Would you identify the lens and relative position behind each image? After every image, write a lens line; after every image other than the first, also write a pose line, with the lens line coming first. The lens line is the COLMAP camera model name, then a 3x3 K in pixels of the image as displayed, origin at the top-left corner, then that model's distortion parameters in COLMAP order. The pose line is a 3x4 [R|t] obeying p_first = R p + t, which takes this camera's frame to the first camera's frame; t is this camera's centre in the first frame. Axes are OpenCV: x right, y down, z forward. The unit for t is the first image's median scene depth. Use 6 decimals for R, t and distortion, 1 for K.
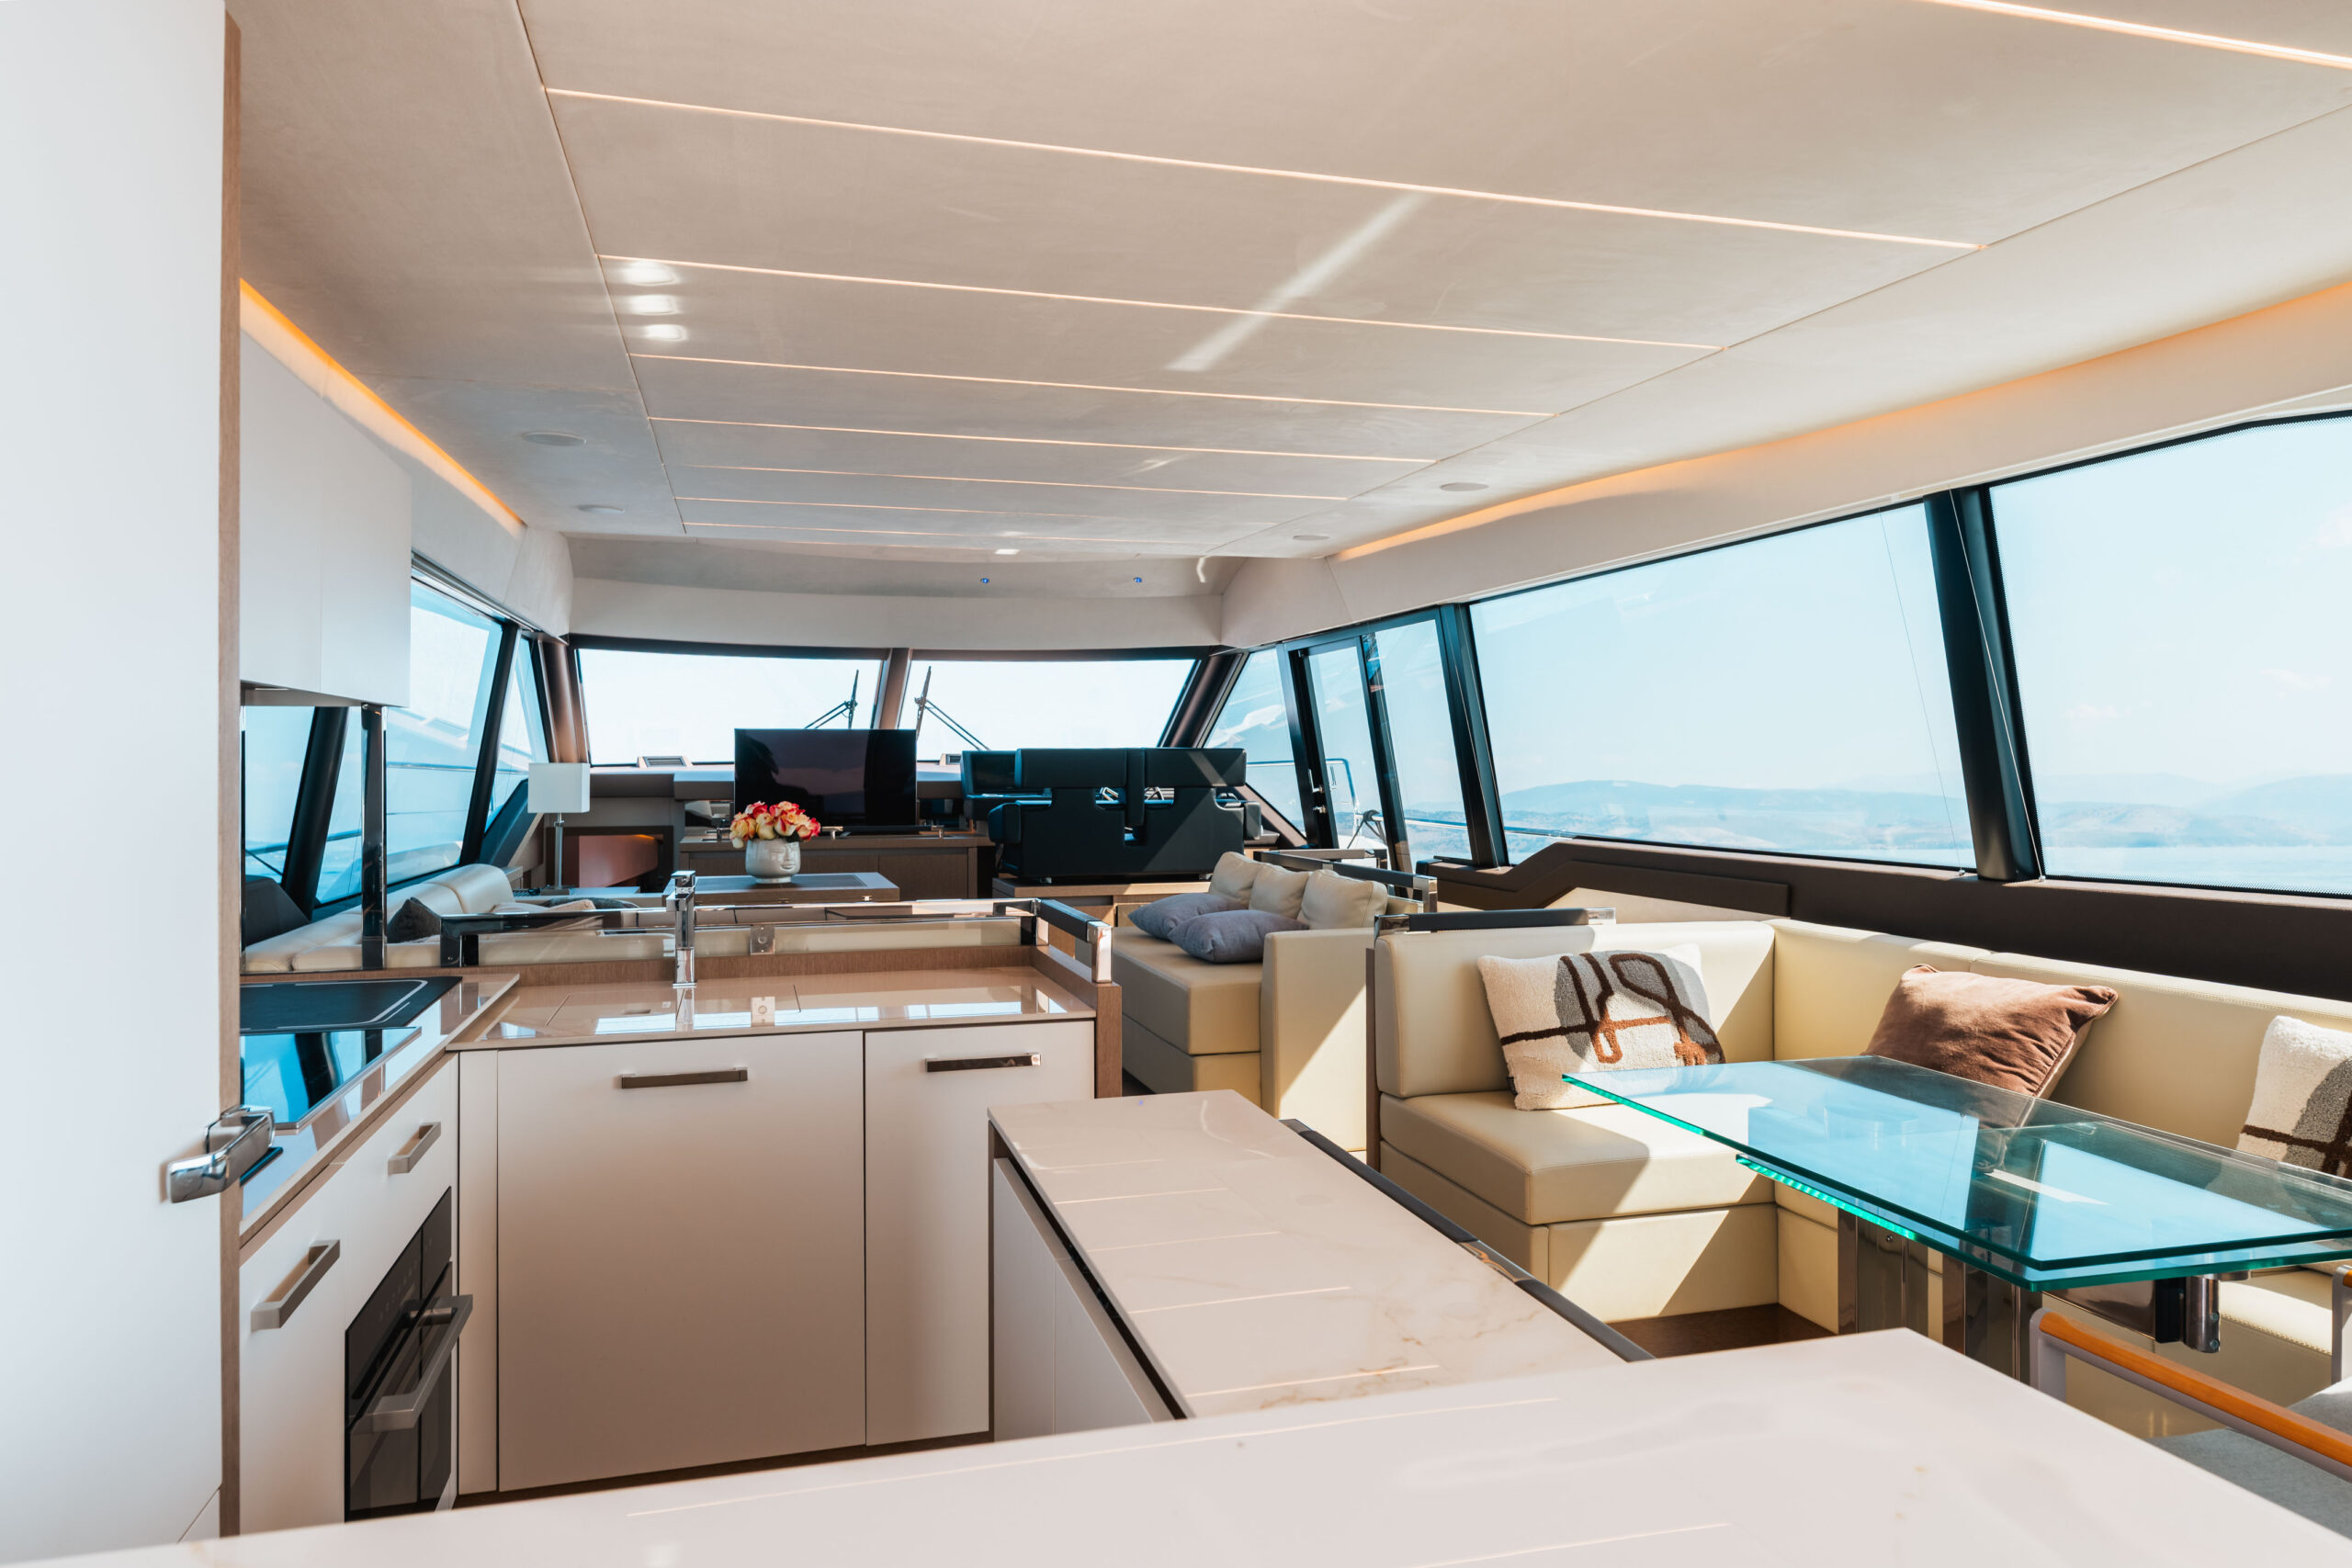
lens RADIAL K [[1314.4, 0, 1149.0], [0, 1314.4, 753.0], [0, 0, 1]] dist [0.001970, 0.000927]
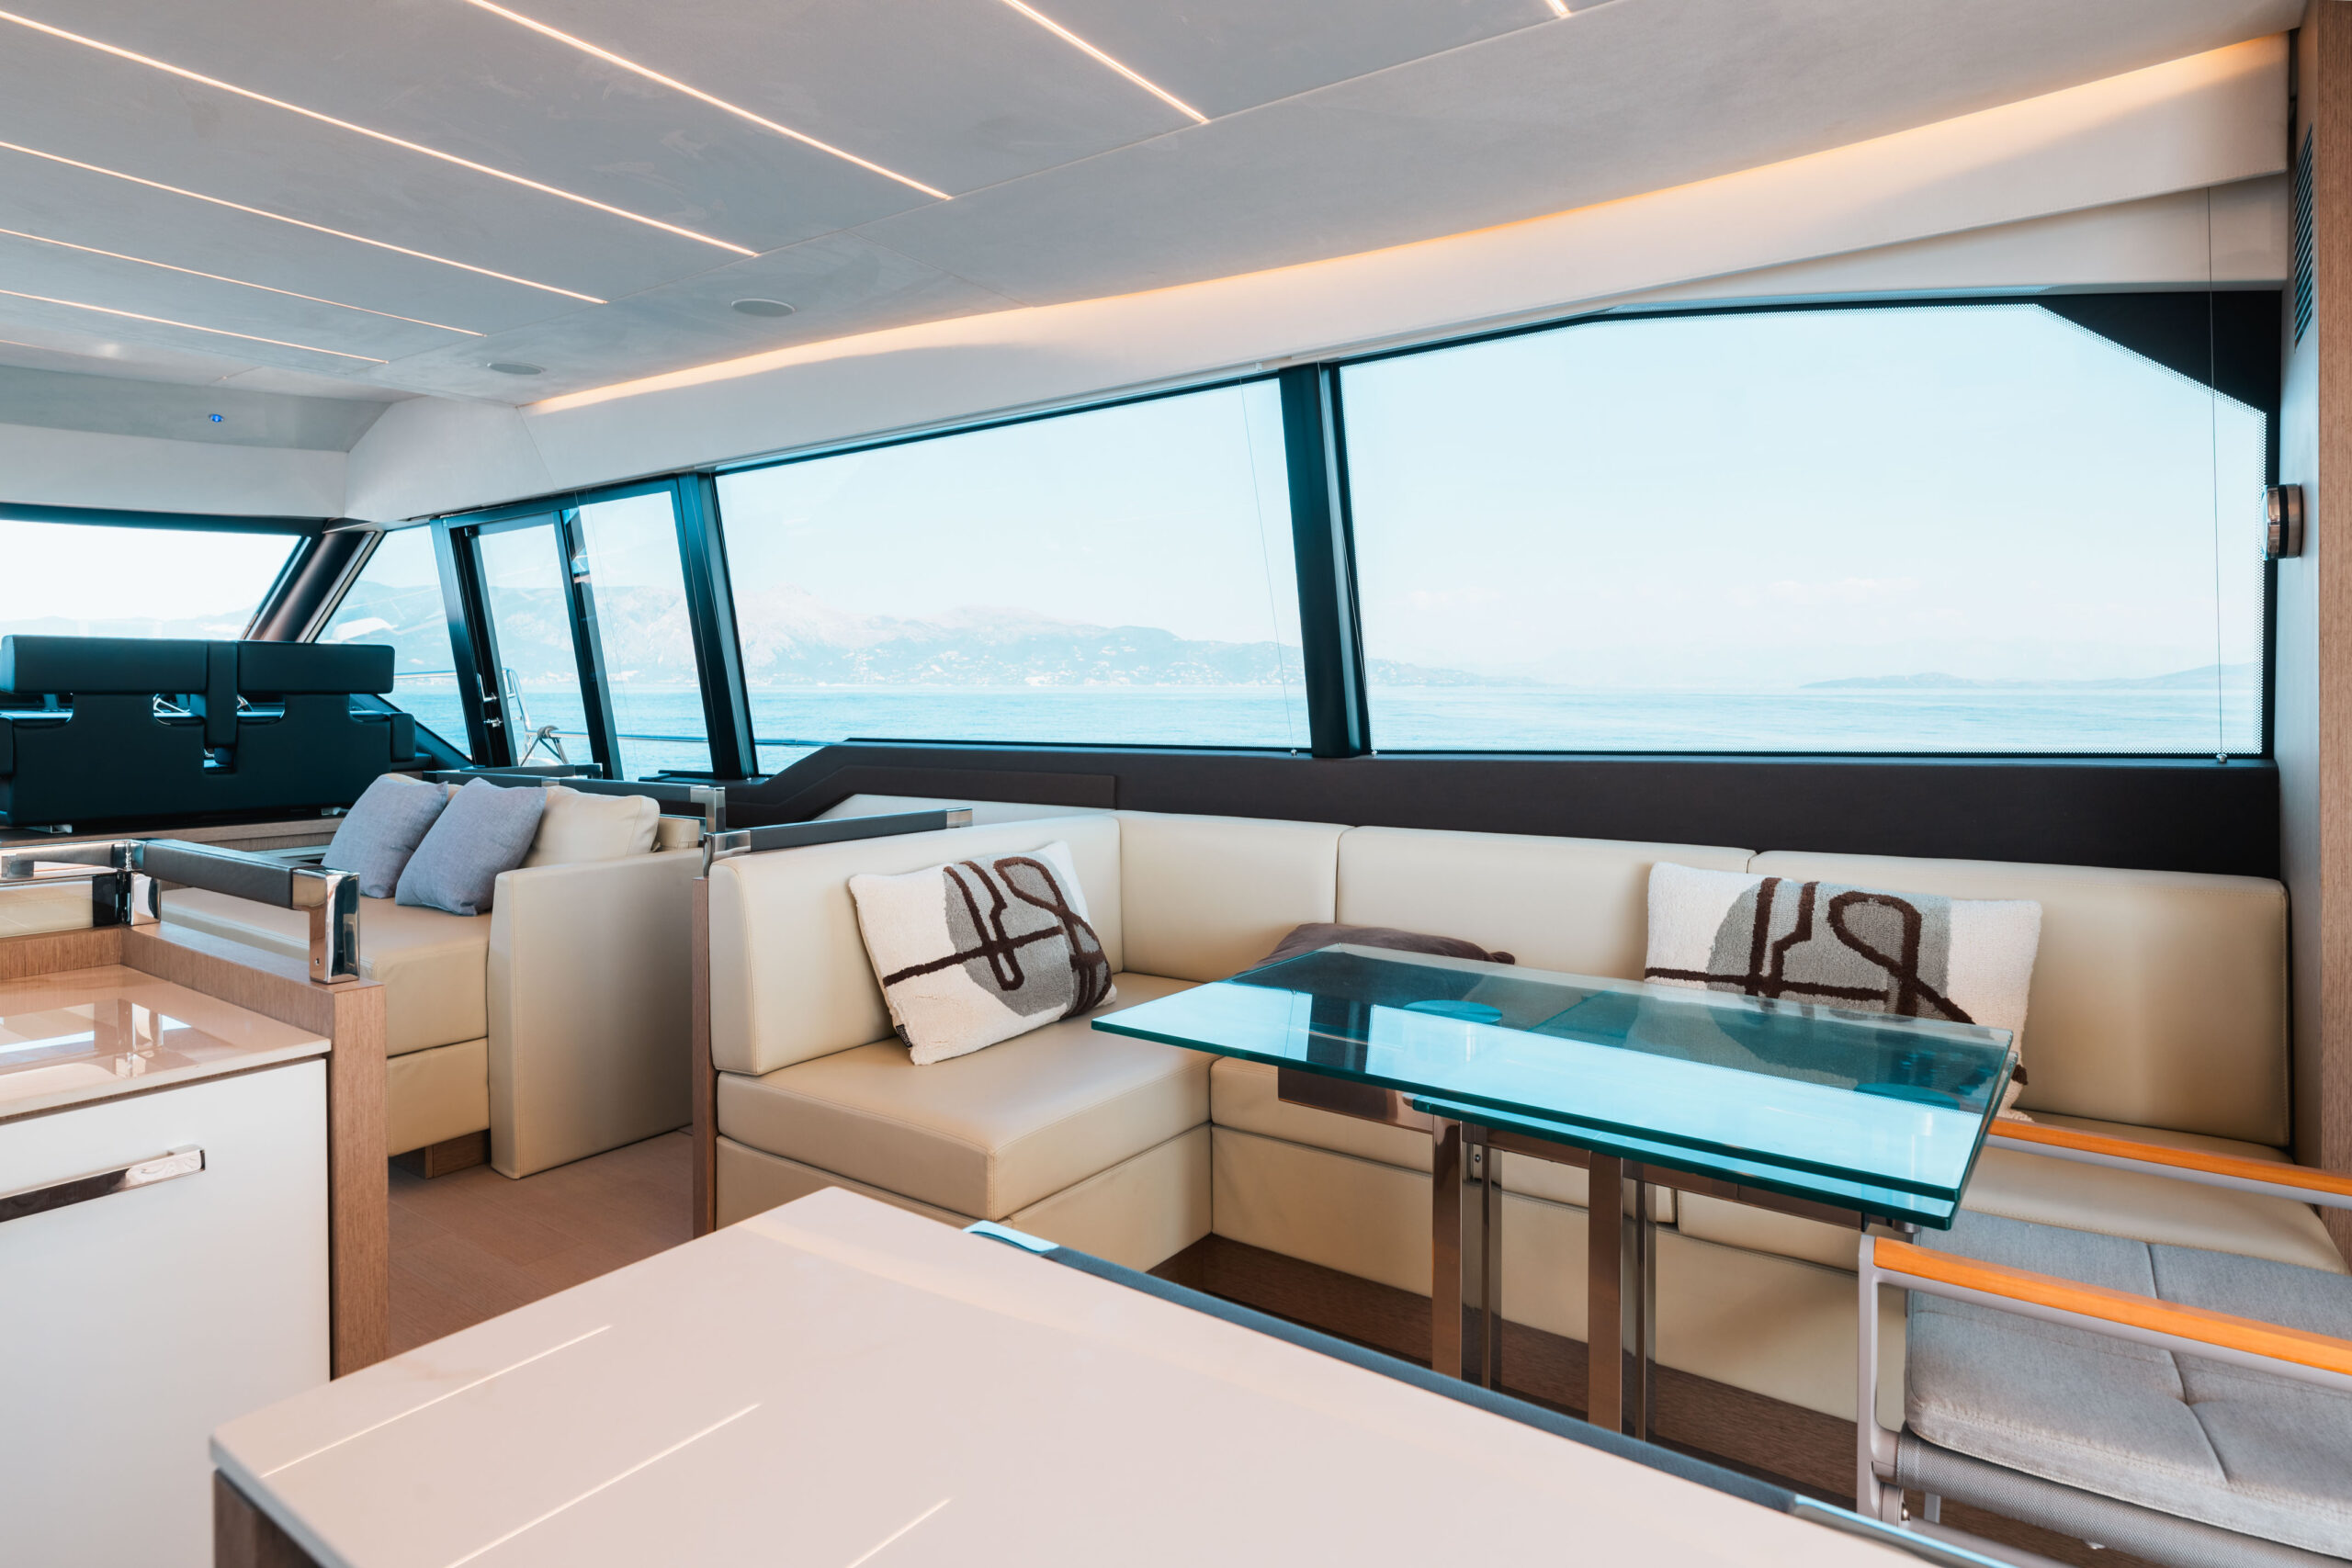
lens RADIAL K [[1255.6, 0, 1134.3], [0, 1255.6, 710.0], [0, 0, 1]] dist [0.001807, 0.000697]
pose [[0.796260, -0.007079, 0.604913, -0.058905], [-0.006120, 0.999786, 0.019756, 0.037320], [-0.604924, -0.019433, 0.796046, 0.282964]]
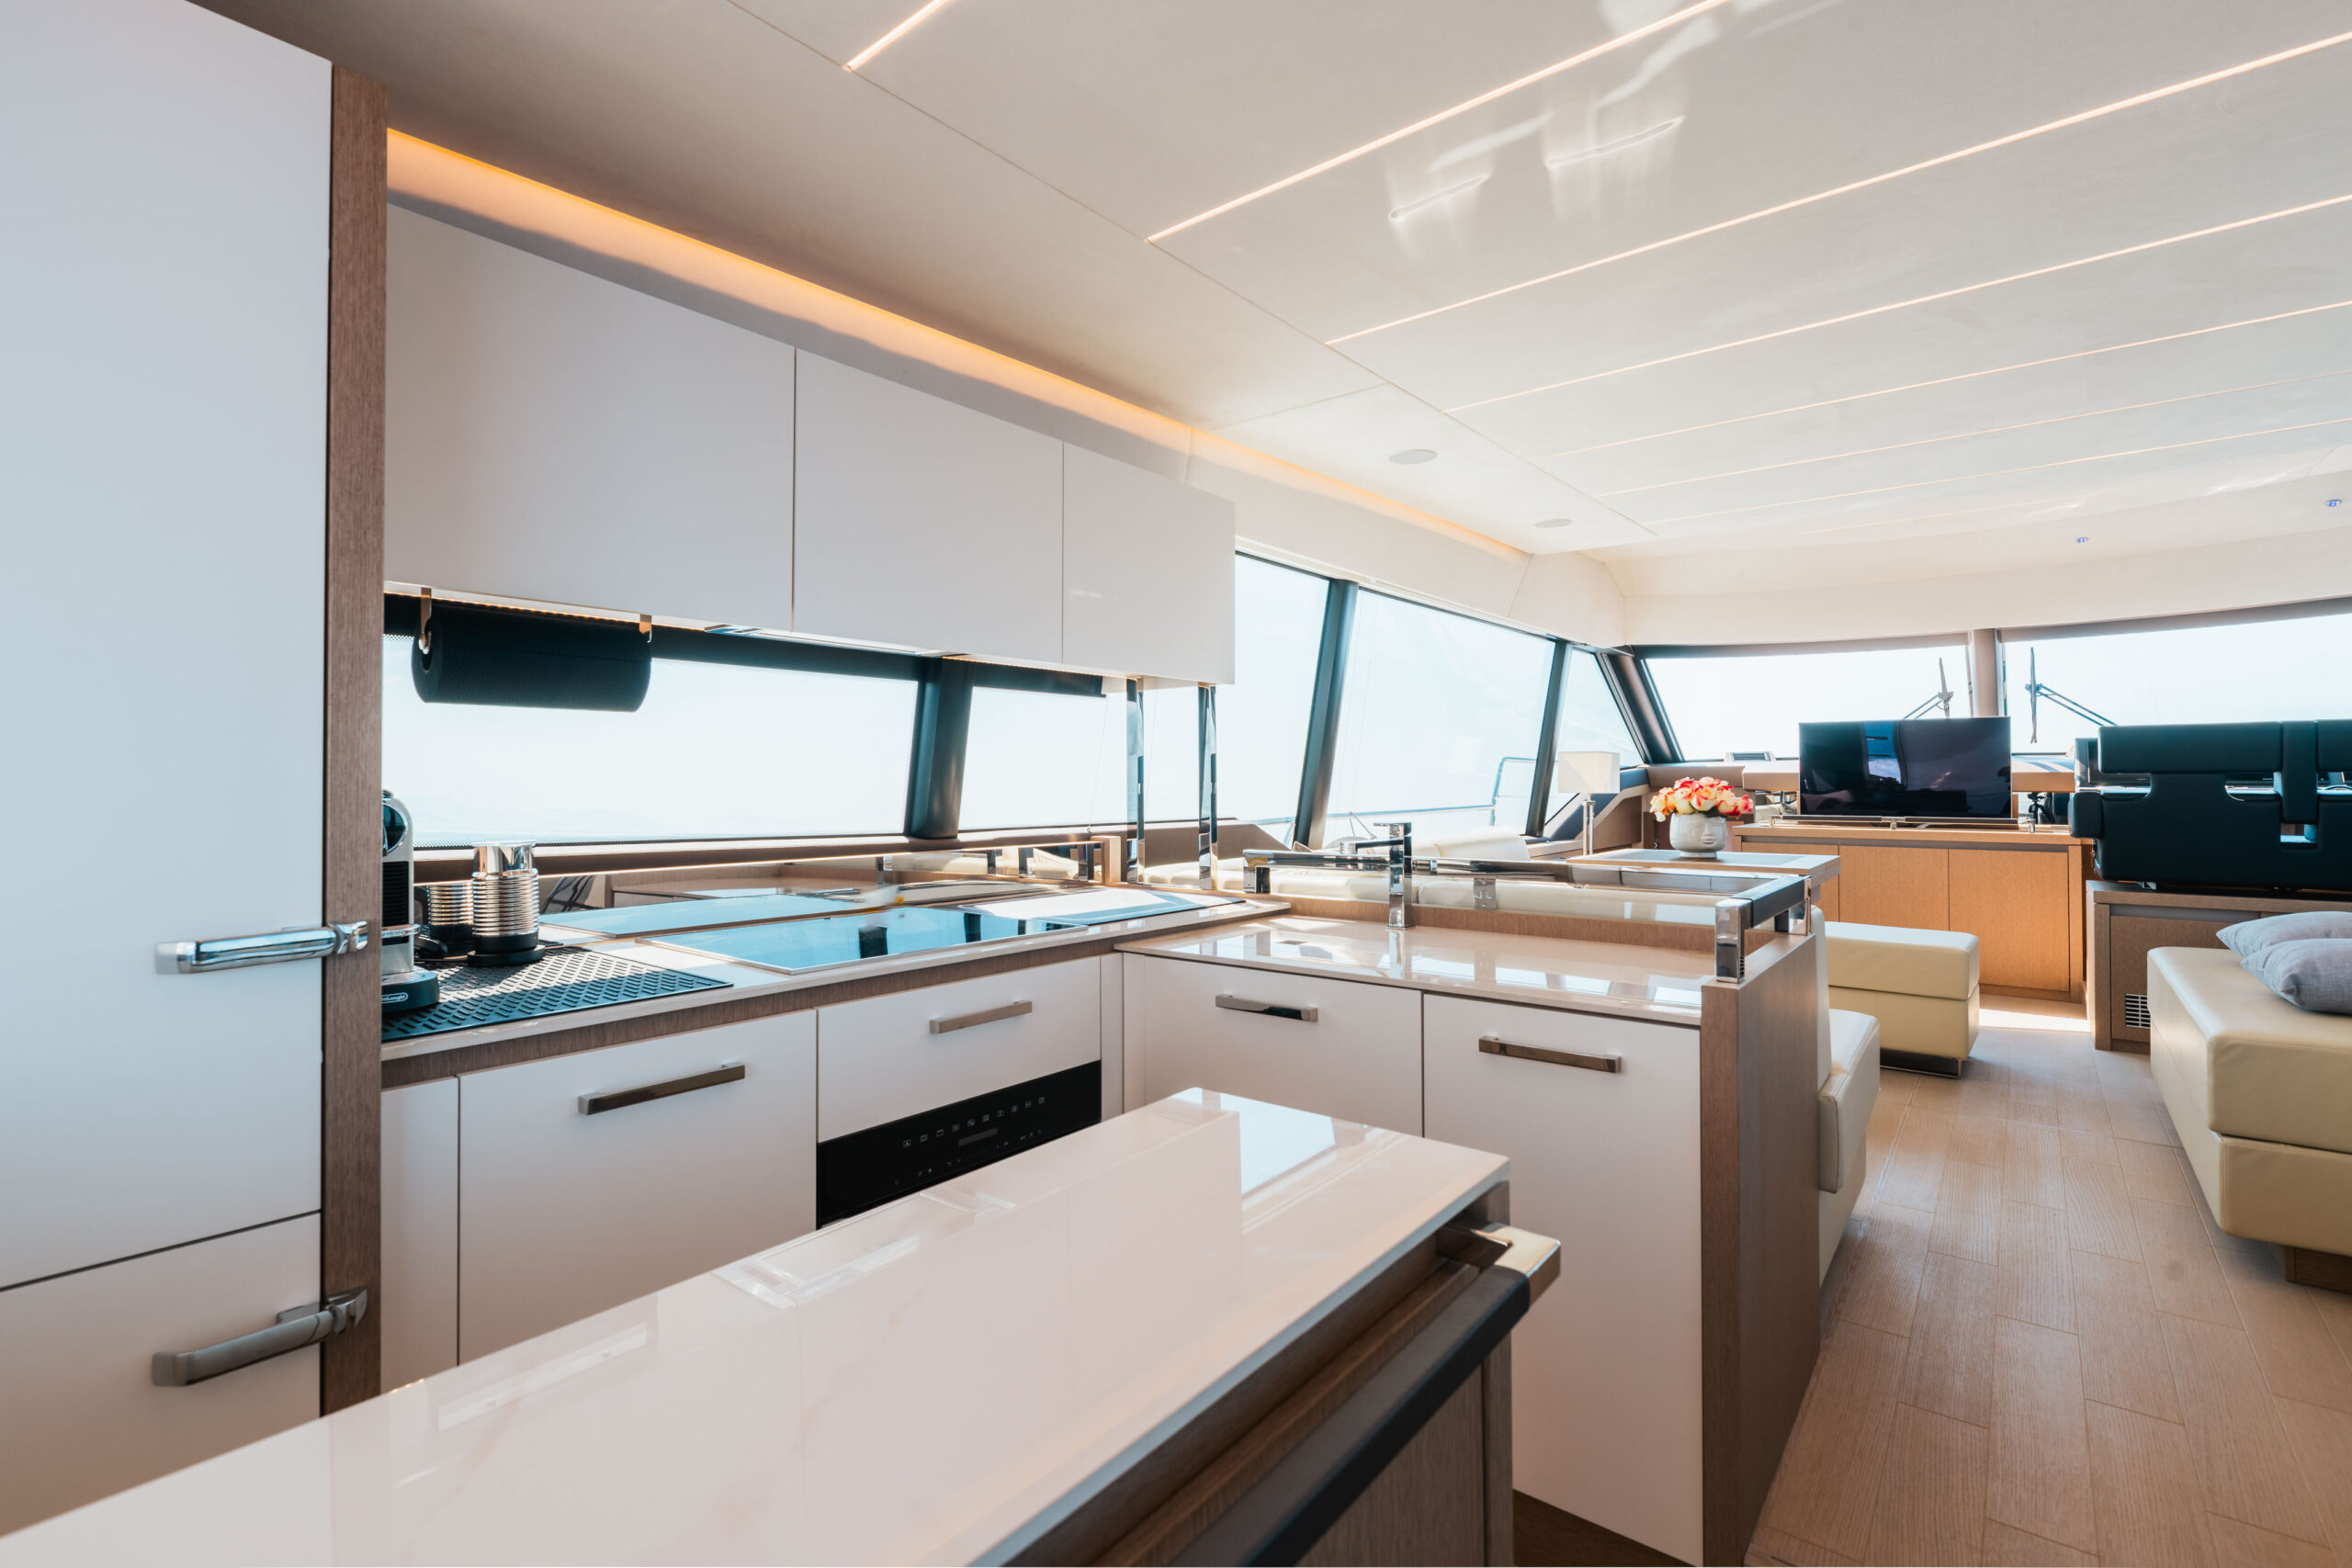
lens RADIAL K [[1055.0, 0, 1245.7], [0, 1055.0, 763.4], [0, 0, 1]] dist [-0.001489, -0.000162]
pose [[0.621327, -0.013804, -0.783430, 0.179920], [0.011838, 0.999896, -0.008230, 0.038184], [0.783462, -0.004161, 0.621426, 0.291381]]
